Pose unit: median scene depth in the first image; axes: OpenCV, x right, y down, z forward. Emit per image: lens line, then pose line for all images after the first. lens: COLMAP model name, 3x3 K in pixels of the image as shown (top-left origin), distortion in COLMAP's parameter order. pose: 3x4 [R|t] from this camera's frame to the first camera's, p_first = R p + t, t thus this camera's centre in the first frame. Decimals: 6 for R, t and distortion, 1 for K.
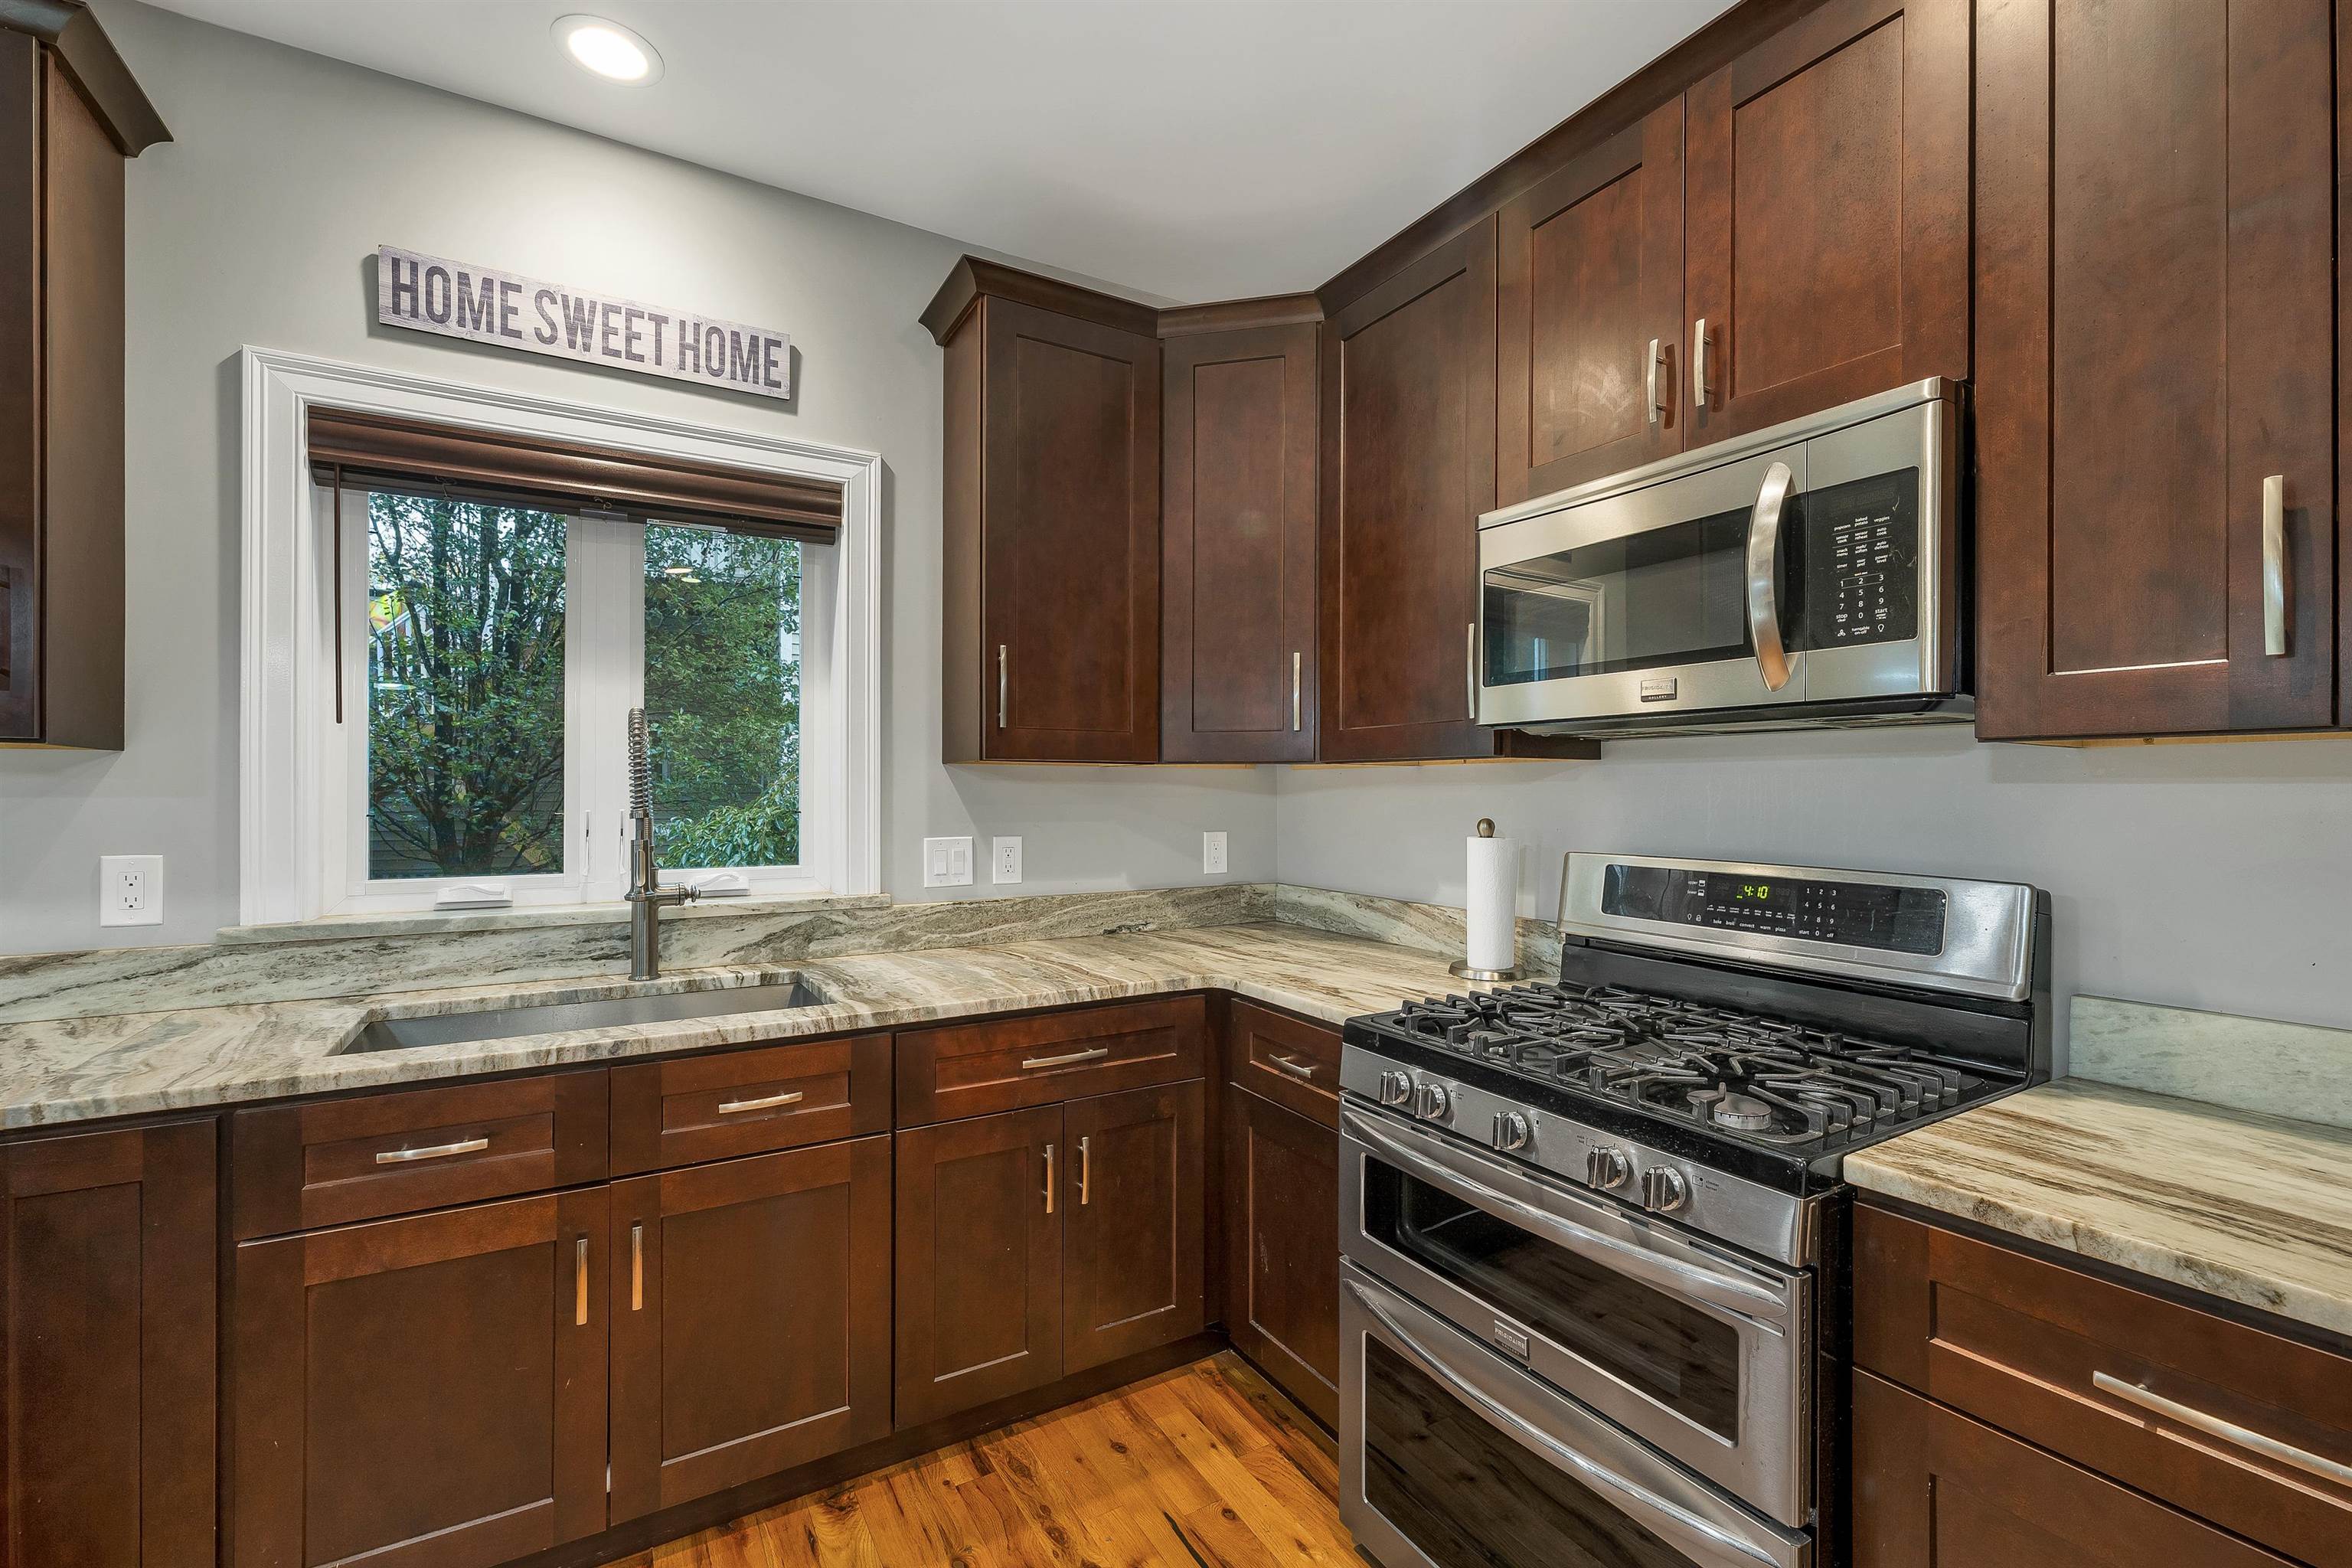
lens RADIAL K [[989.8, 0, 1168.4], [0, 989.8, 789.8], [0, 0, 1]] dist [0.007166, -0.003174]
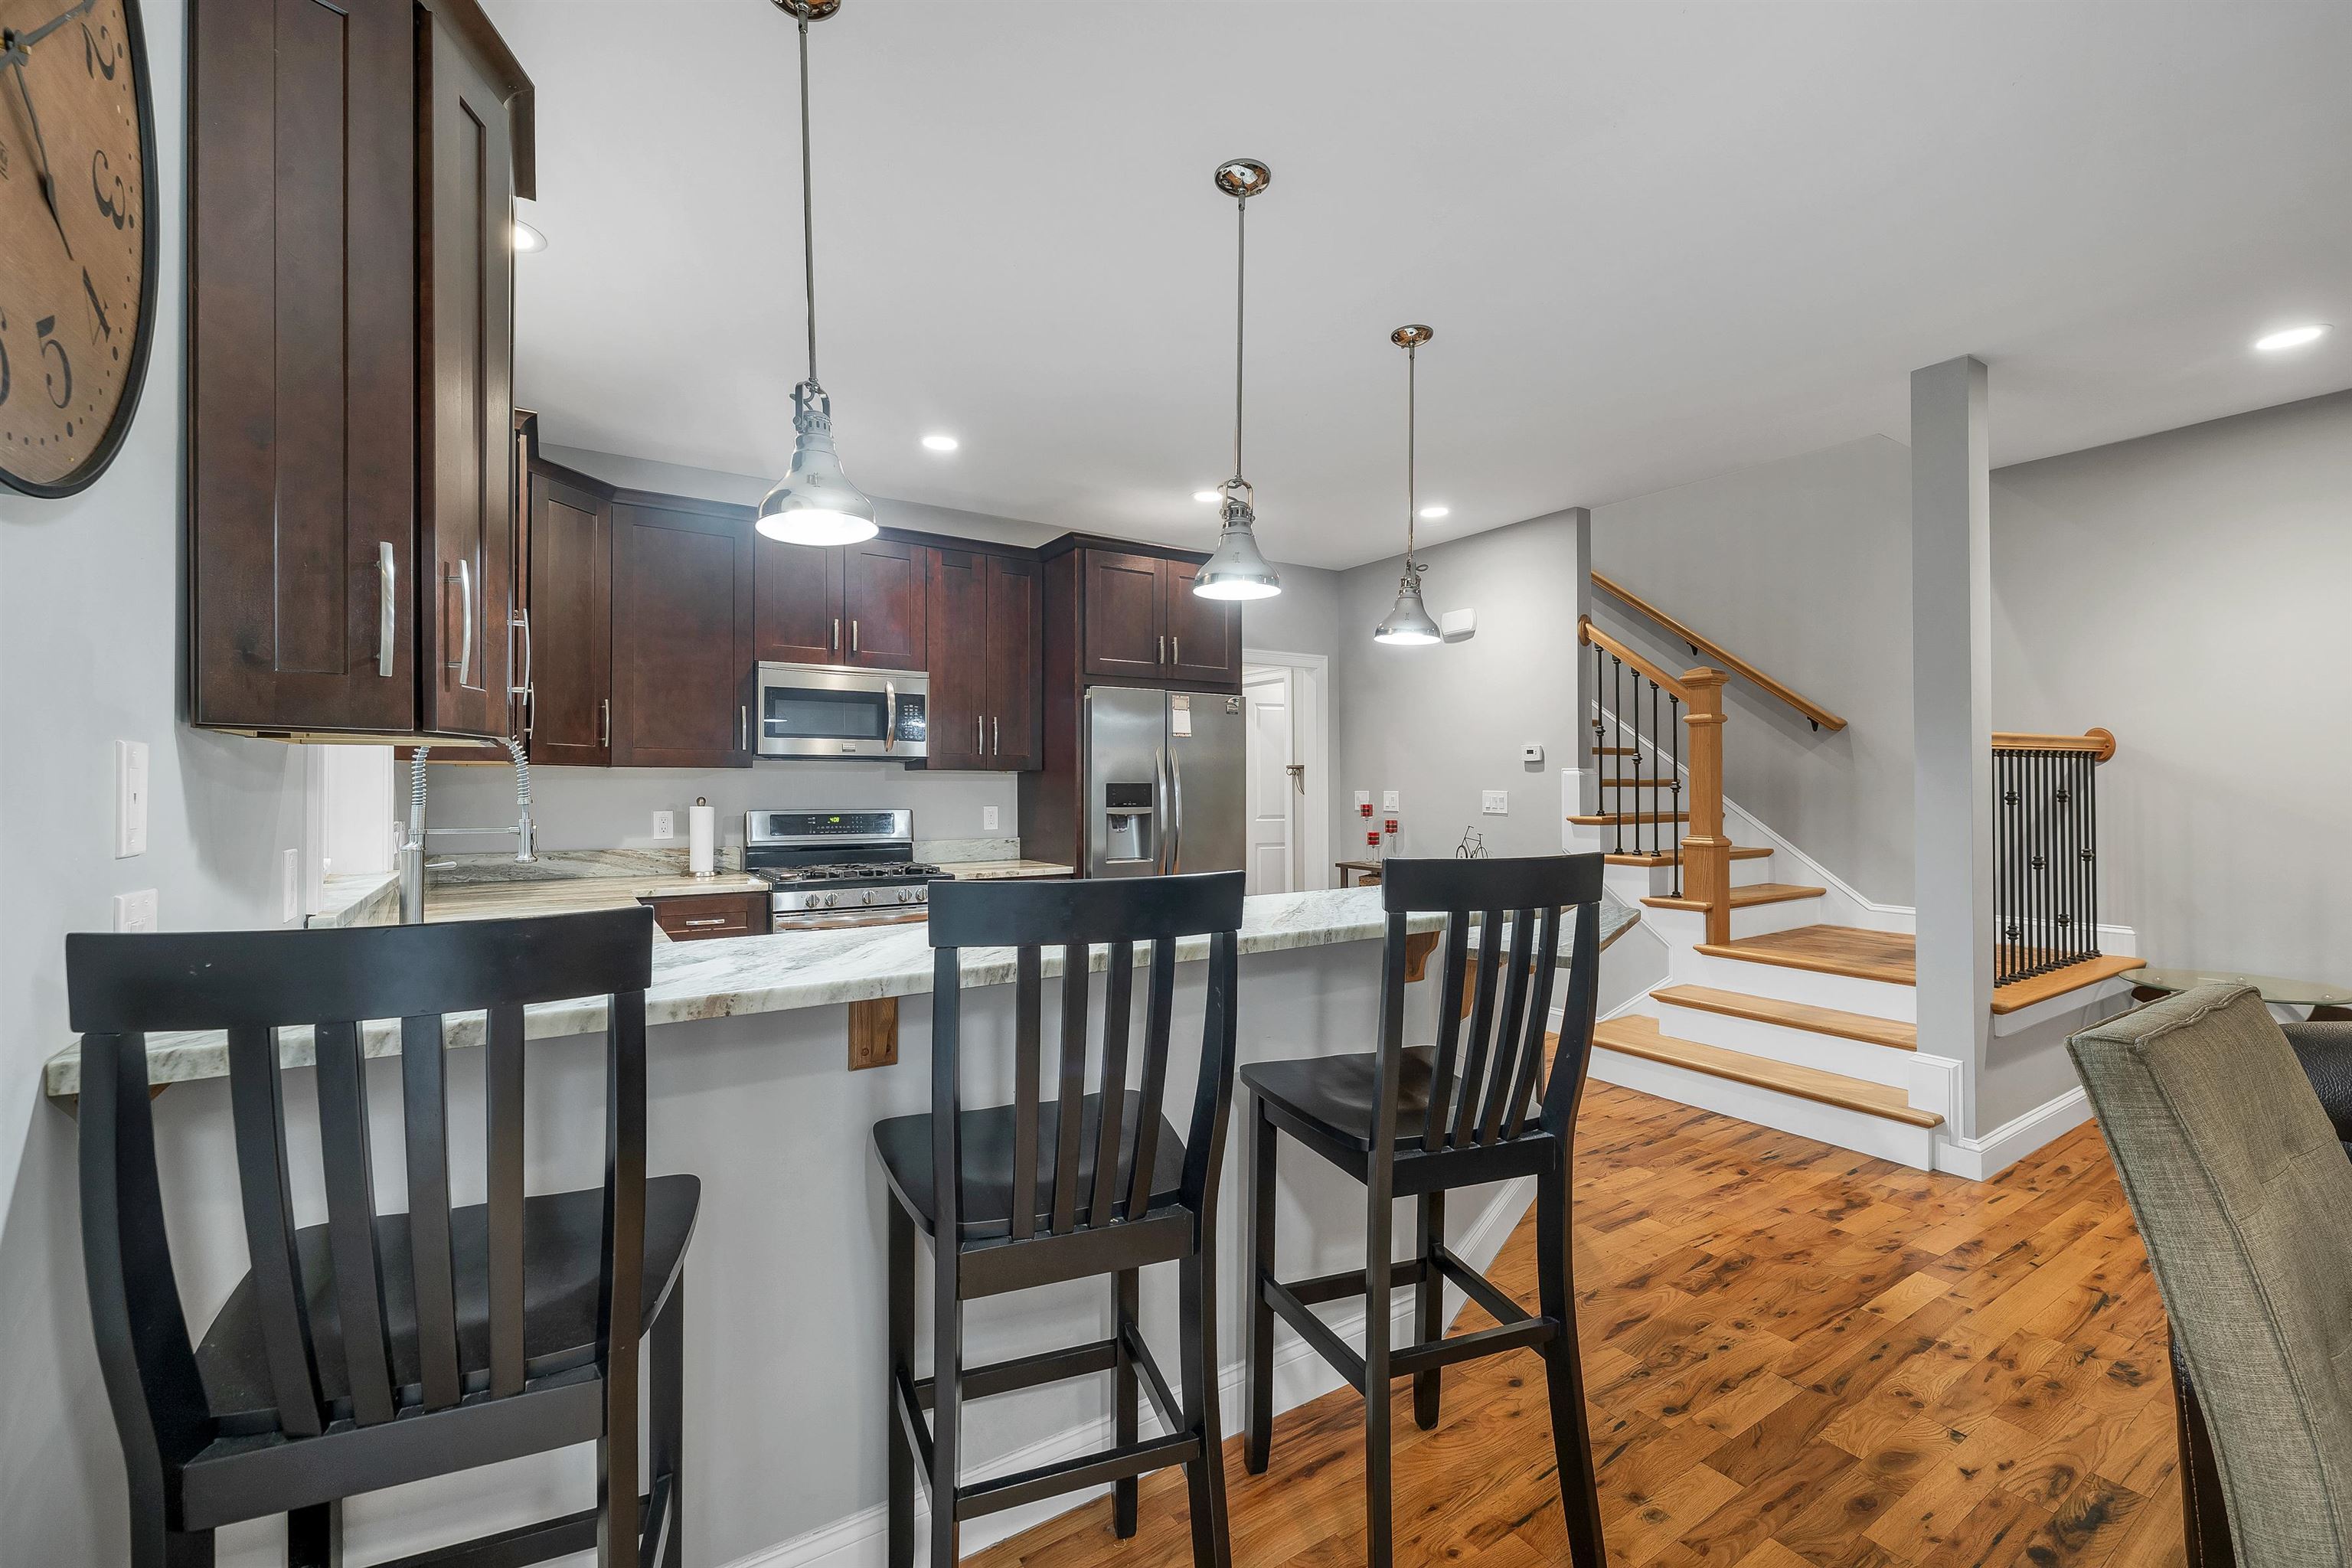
lens RADIAL K [[989.8, 0, 1182.9], [0, 989.8, 768.5], [0, 0, 1]] dist [0.007166, -0.003174]
pose [[-0.045121, 0.014448, 0.998877, -1.852511], [-0.001687, 0.999893, -0.014539, 0.000071], [-0.998980, -0.002341, -0.045091, 0.137808]]
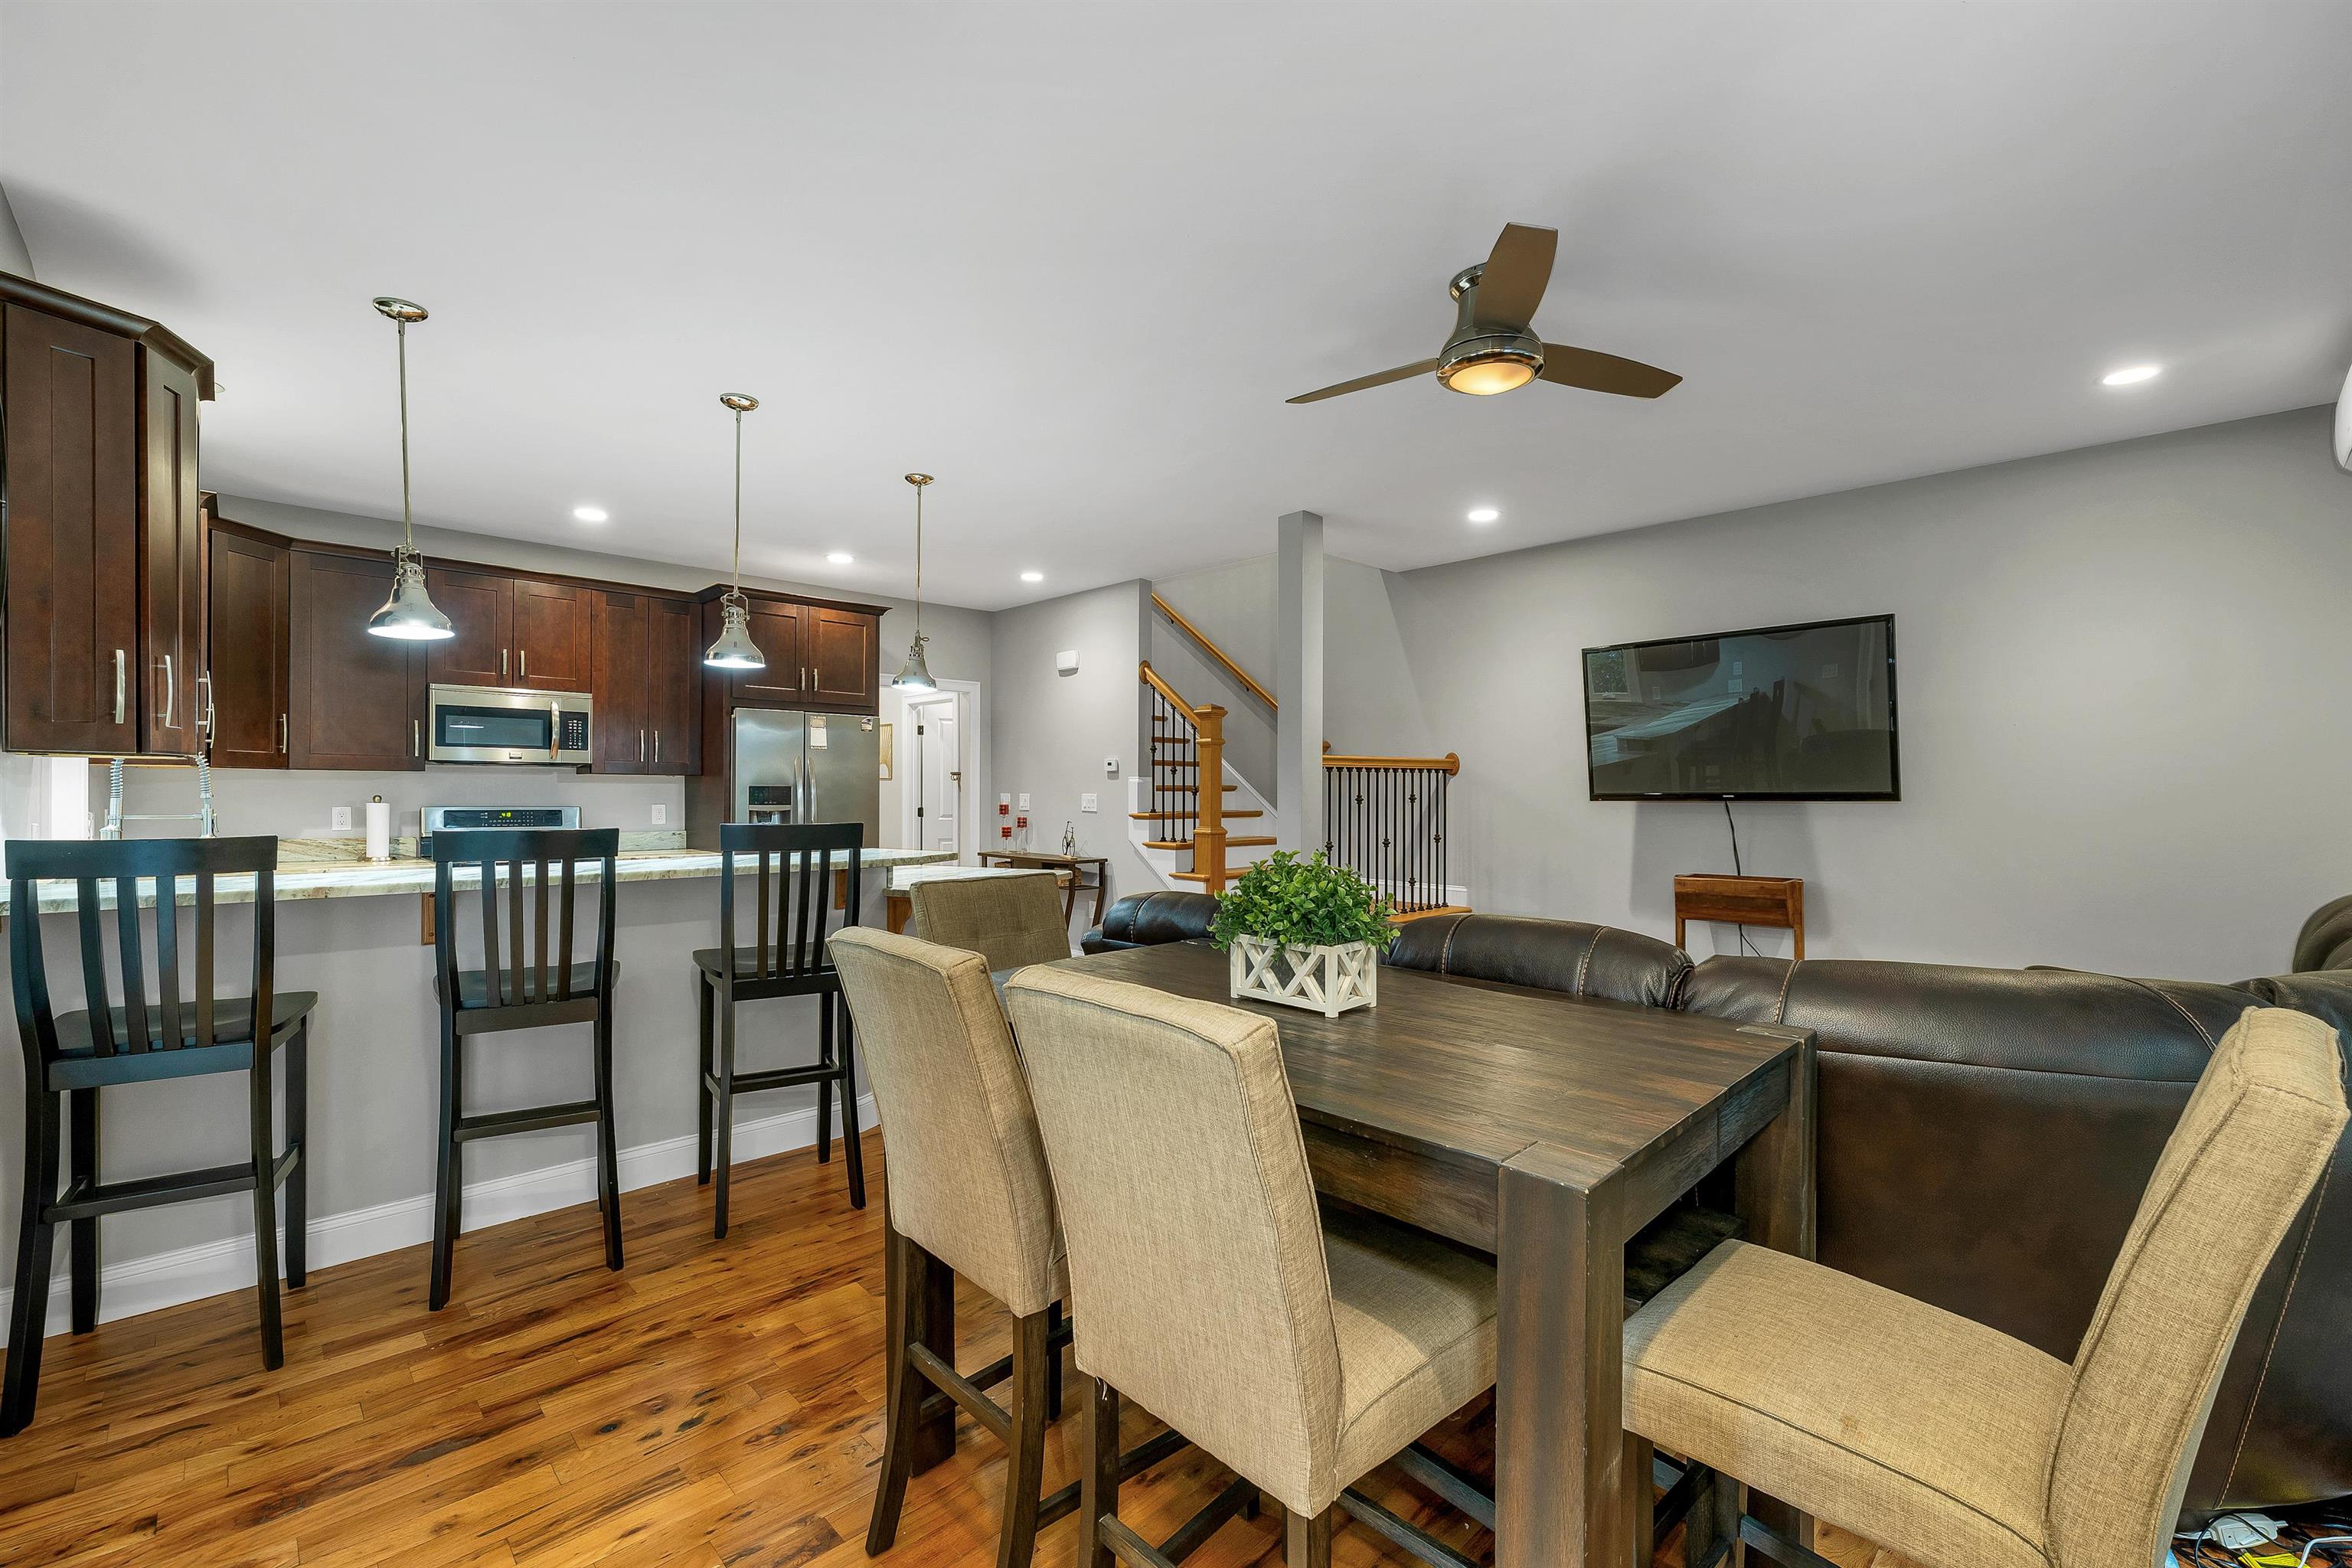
lens RADIAL K [[989.8, 0, 1179.8], [0, 989.8, 789.1], [0, 0, 1]] dist [0.007166, -0.003174]
pose [[-0.234957, -0.002510, 0.972003, -2.657232], [-0.007931, 0.999968, 0.000665, -0.001691], [-0.971973, -0.007553, -0.234969, -0.336799]]
